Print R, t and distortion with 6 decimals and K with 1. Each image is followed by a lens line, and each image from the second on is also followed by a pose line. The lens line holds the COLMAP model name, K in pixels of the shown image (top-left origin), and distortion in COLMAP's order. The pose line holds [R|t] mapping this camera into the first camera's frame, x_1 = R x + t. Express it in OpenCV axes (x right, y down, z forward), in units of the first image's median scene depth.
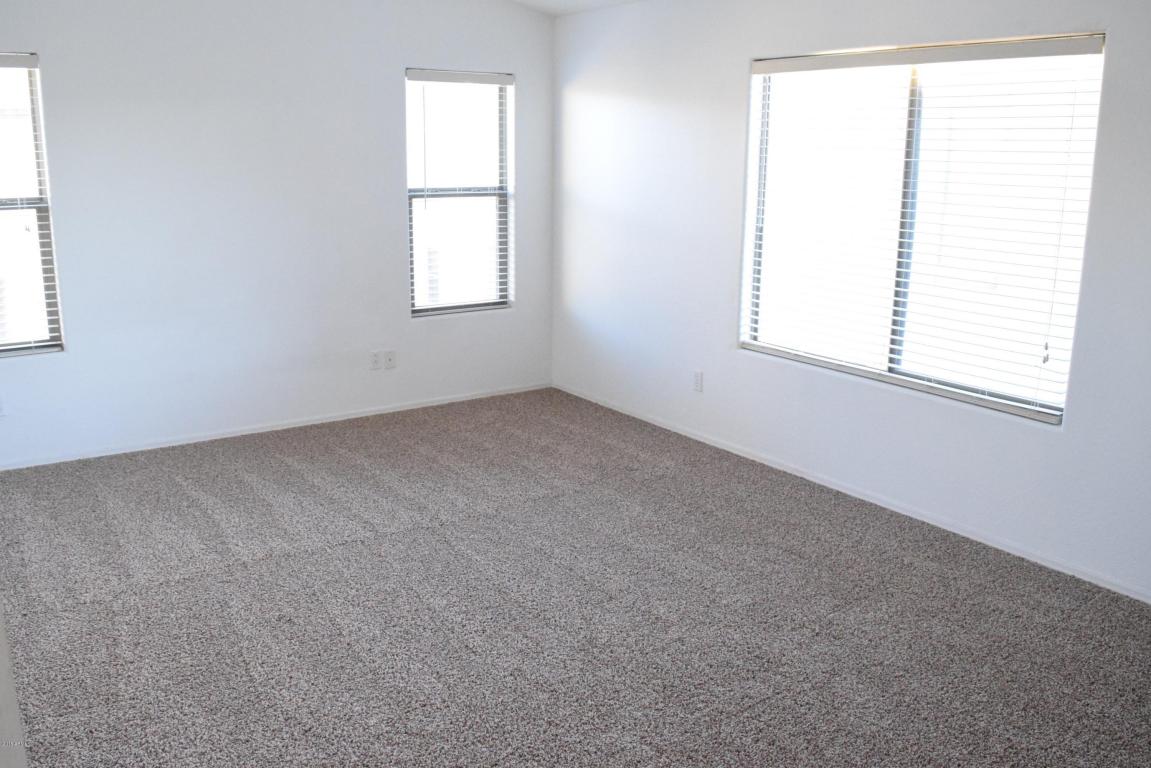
lens RADIAL K [[905.8, 0, 578.5], [0, 905.8, 376.8], [0, 0, 1]] dist [-0.088592, 0.003278]
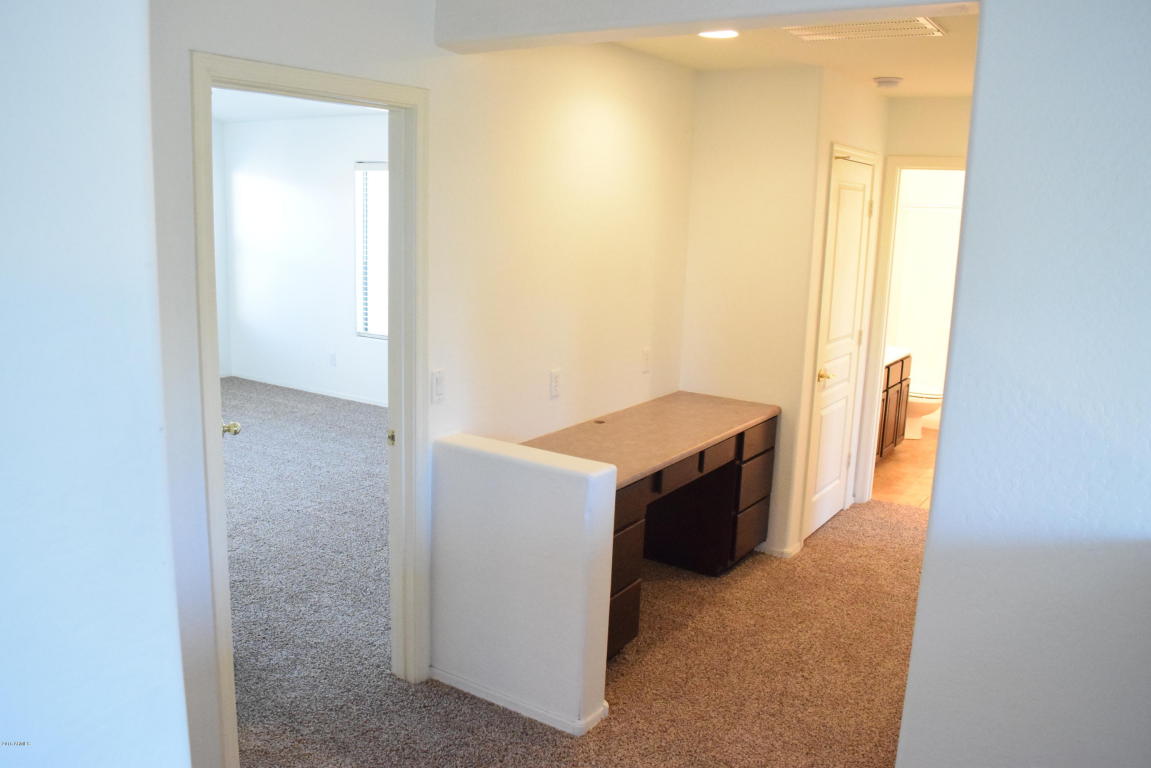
lens RADIAL K [[905.8, 0, 569.4], [0, 905.8, 382.6], [0, 0, 1]] dist [-0.088592, 0.003278]
pose [[0.928380, -0.054052, 0.367682, -0.069811], [0.068801, 0.997262, -0.027116, 0.125498], [-0.365209, 0.050471, 0.929556, -0.663217]]
